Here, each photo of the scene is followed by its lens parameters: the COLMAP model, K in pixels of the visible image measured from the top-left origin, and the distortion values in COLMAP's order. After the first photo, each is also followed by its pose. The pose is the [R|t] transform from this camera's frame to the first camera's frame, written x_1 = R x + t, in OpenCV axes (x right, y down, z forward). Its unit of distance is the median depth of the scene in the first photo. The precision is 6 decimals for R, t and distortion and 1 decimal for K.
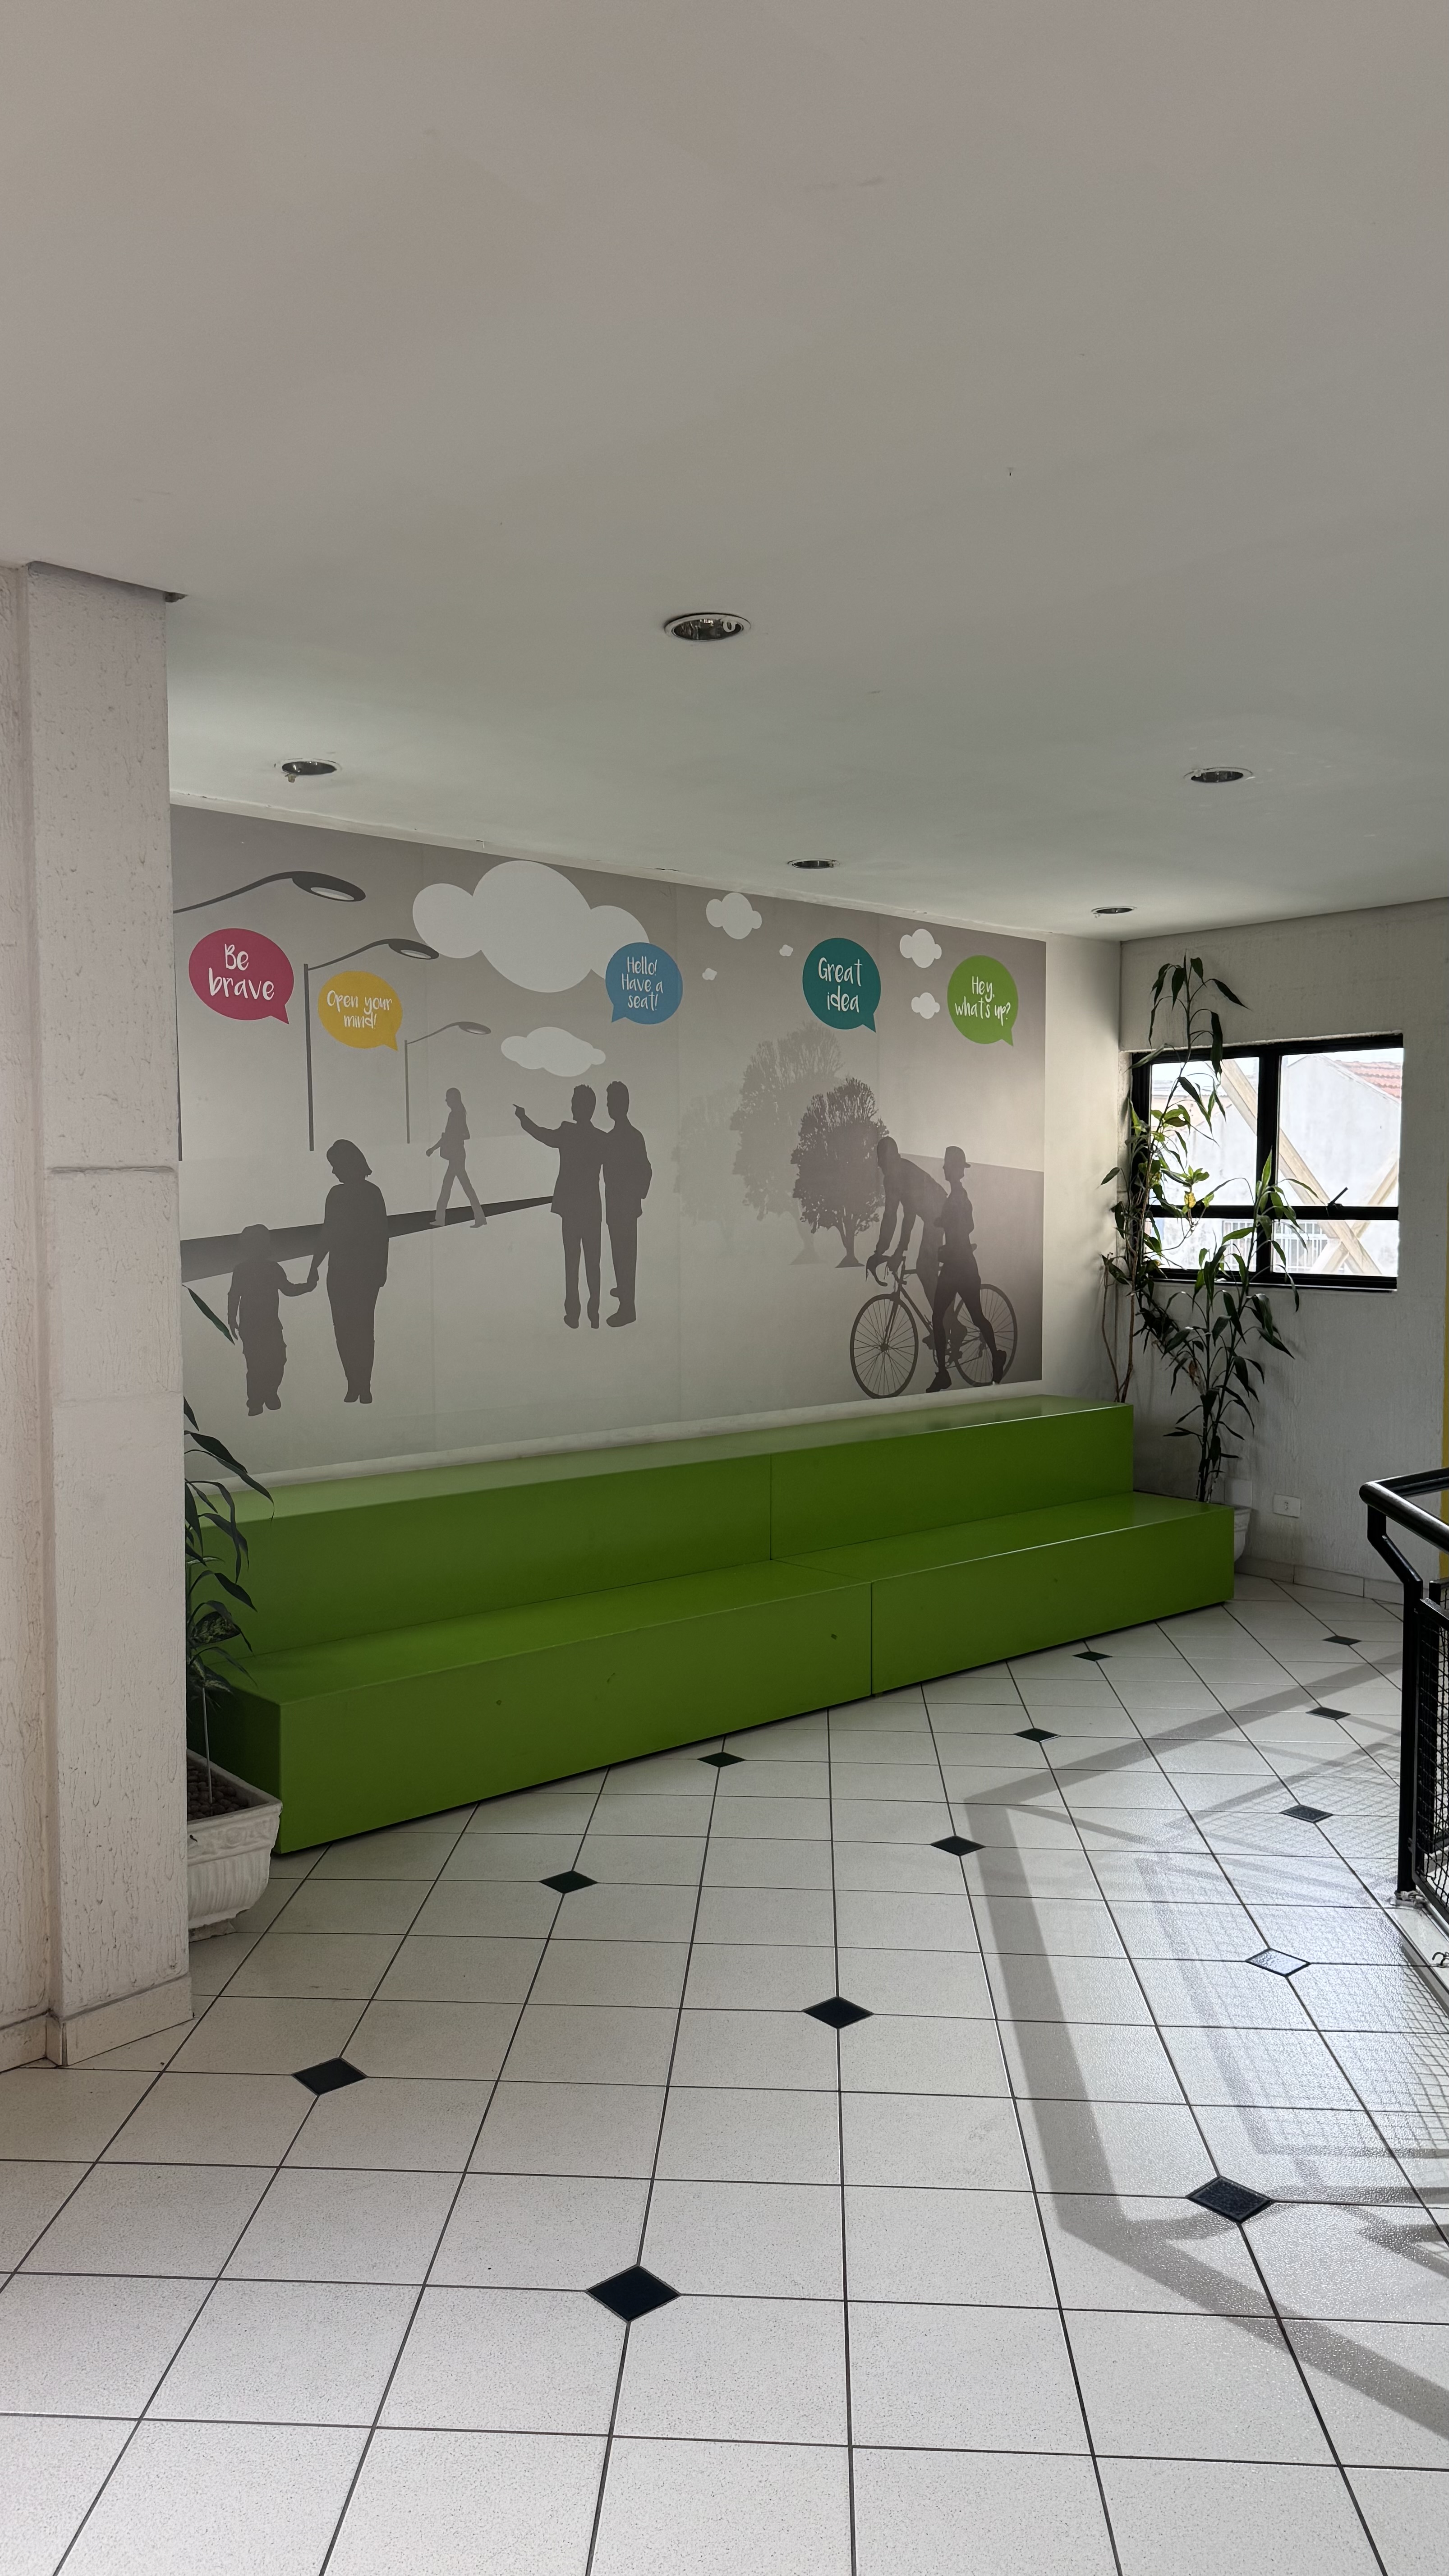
lens RADIAL K [[1786.8, 0, 713.1], [0, 1786.8, 1297.3], [0, 0, 1]] dist [0.183893, -0.334419]
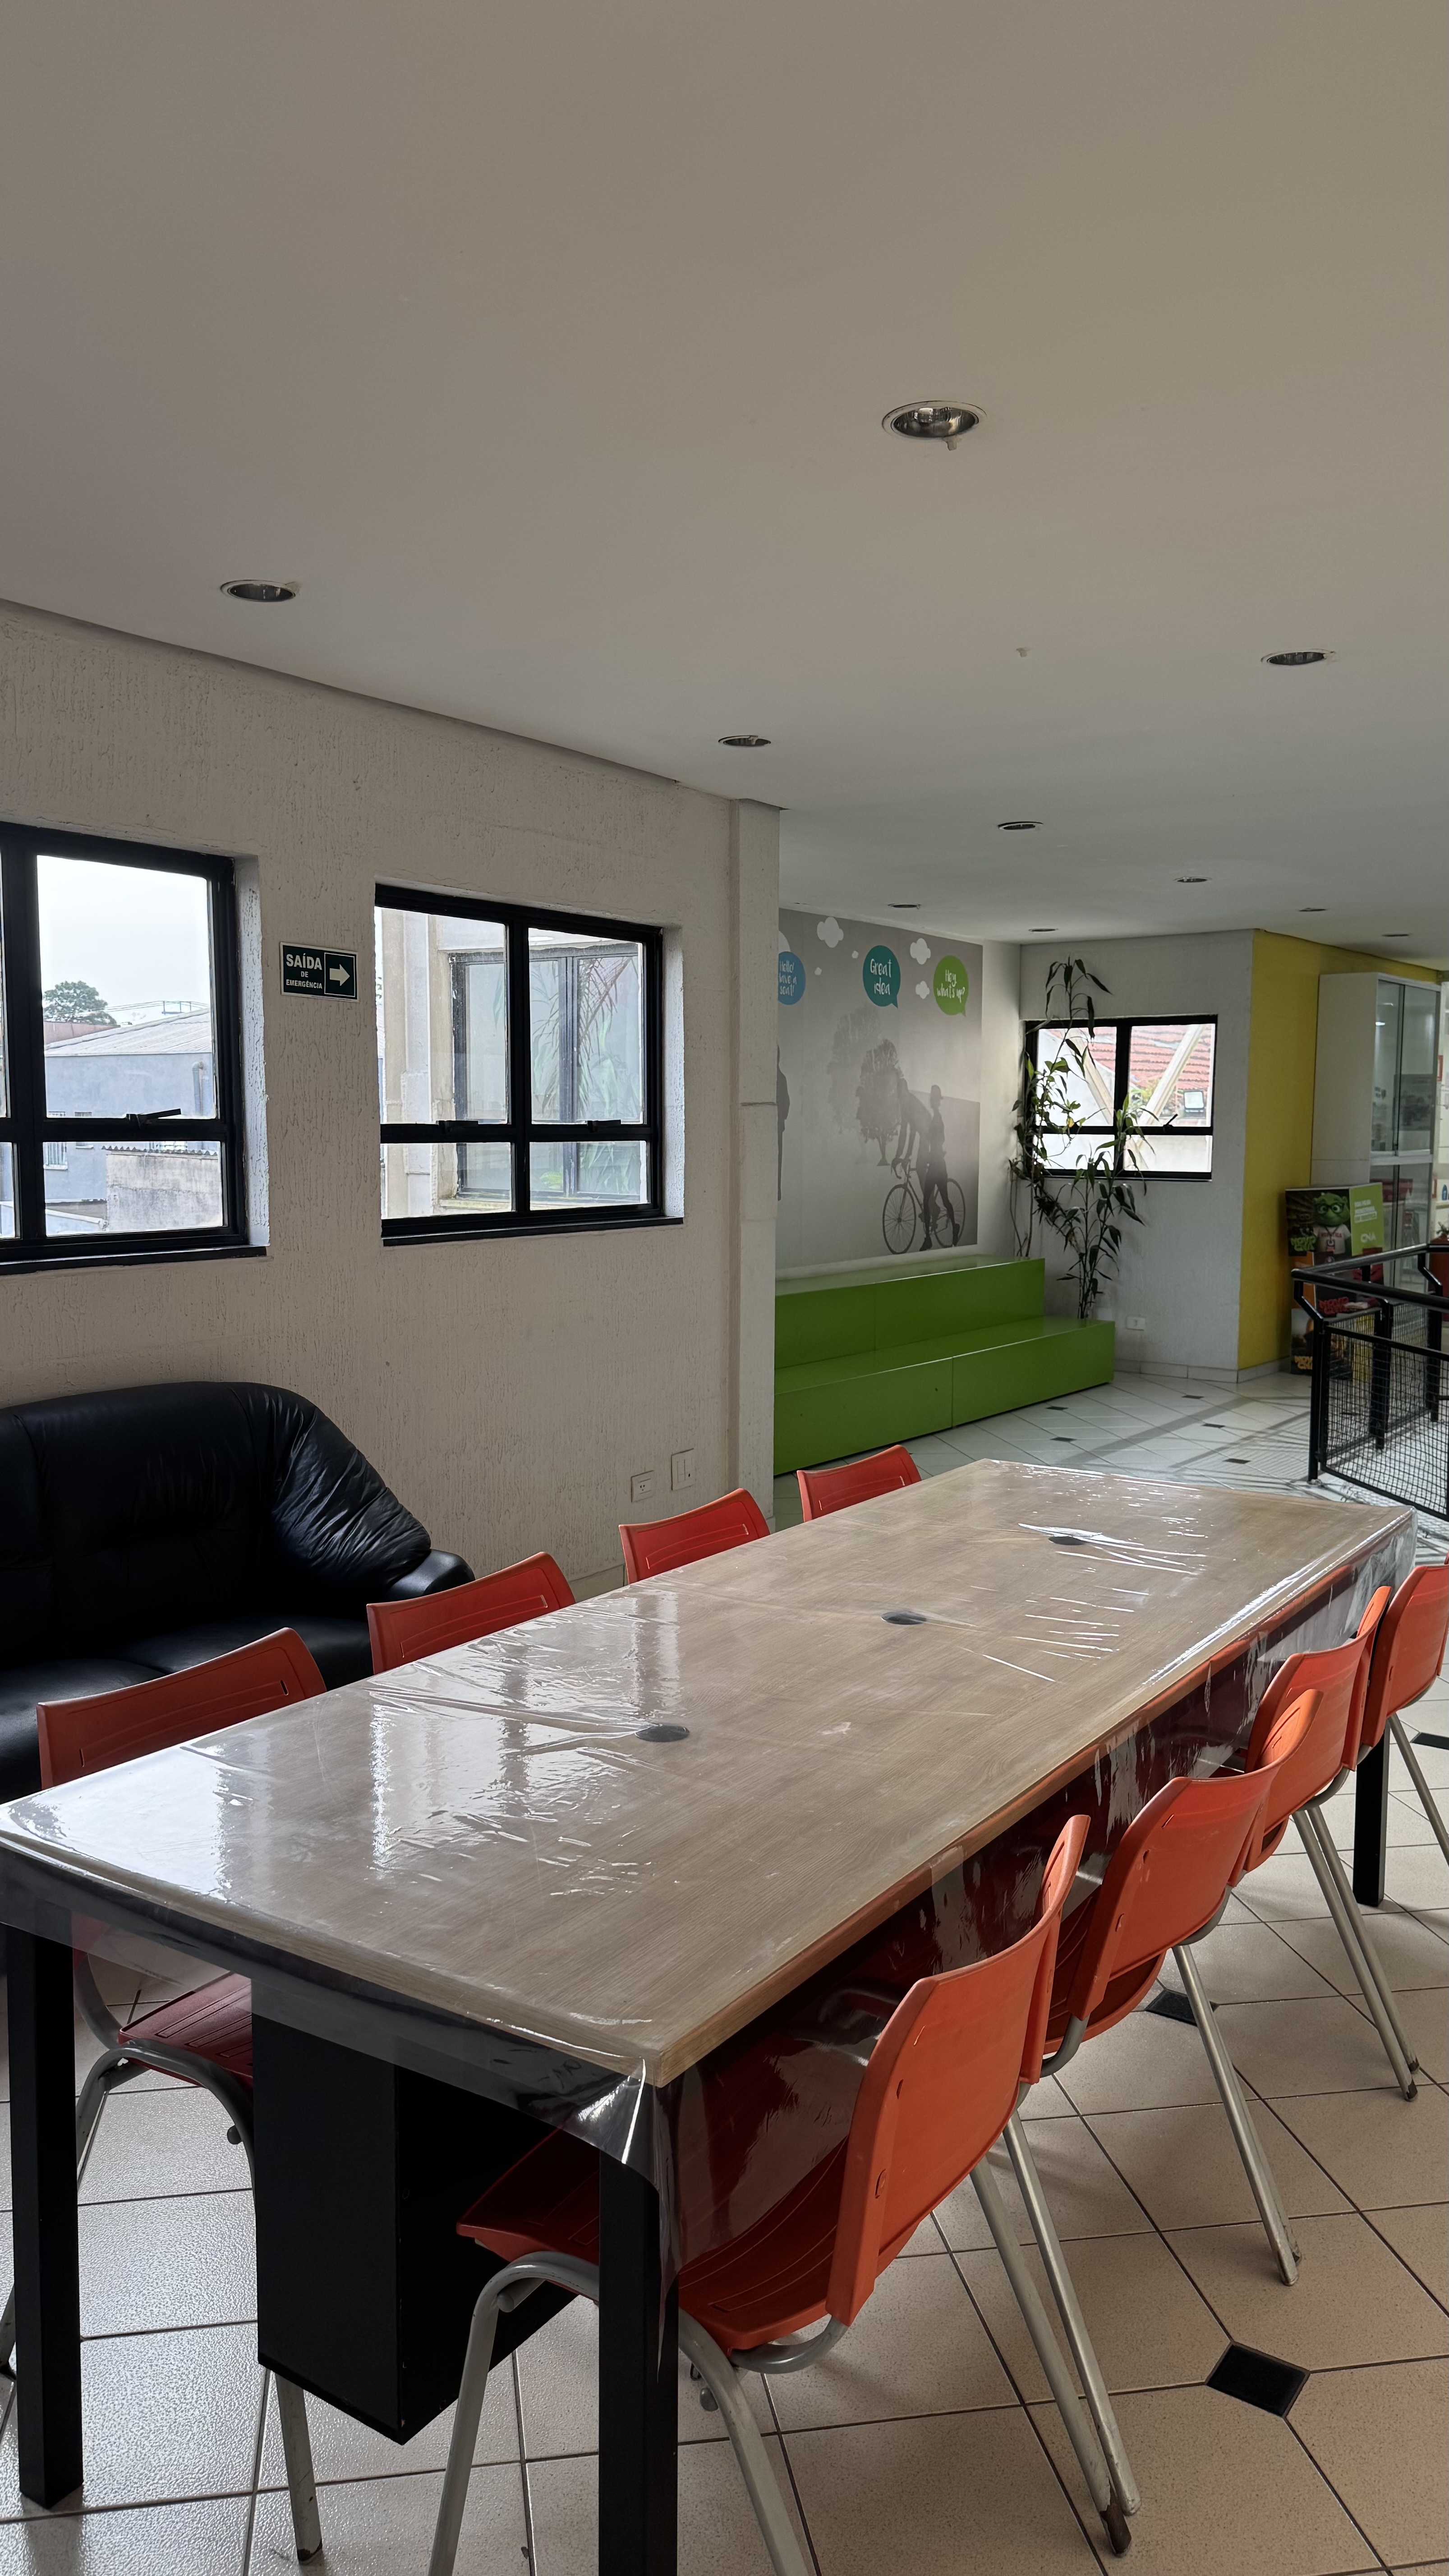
lens RADIAL K [[1786.8, 0, 713.1], [0, 1786.8, 1297.3], [0, 0, 1]] dist [0.183893, -0.334419]
pose [[0.977028, -0.015599, 0.212539, -0.351073], [0.006562, 0.999047, 0.043162, 0.024963], [-0.213010, -0.040775, 0.976199, -0.402938]]
